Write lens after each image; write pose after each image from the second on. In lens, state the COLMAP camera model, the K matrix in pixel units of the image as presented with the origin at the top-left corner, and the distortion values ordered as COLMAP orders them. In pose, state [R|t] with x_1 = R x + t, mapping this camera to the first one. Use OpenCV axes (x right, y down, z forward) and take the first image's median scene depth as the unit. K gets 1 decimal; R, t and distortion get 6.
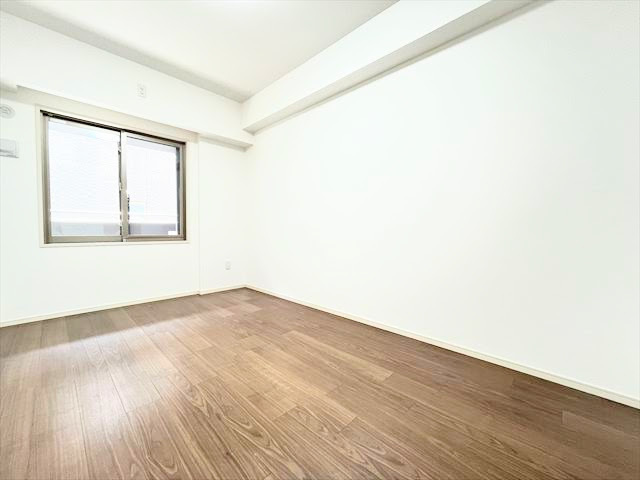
lens RADIAL K [[256.8, 0, 316.8], [0, 256.8, 239.6], [0, 0, 1]] dist [0.000208, 0.000224]
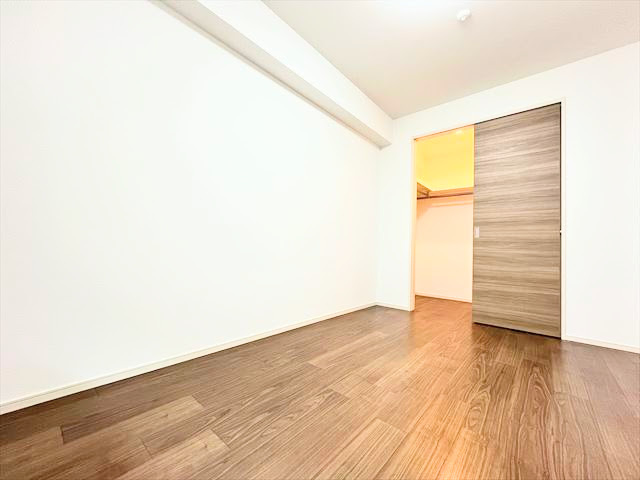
lens RADIAL K [[256.8, 0, 316.5], [0, 256.8, 238.0], [0, 0, 1]] dist [0.000208, 0.000224]
pose [[-0.047057, 0.030489, 0.998427, -1.022943], [0.004491, 0.999530, -0.030311, 0.003106], [-0.998882, 0.003058, -0.047172, 1.177505]]
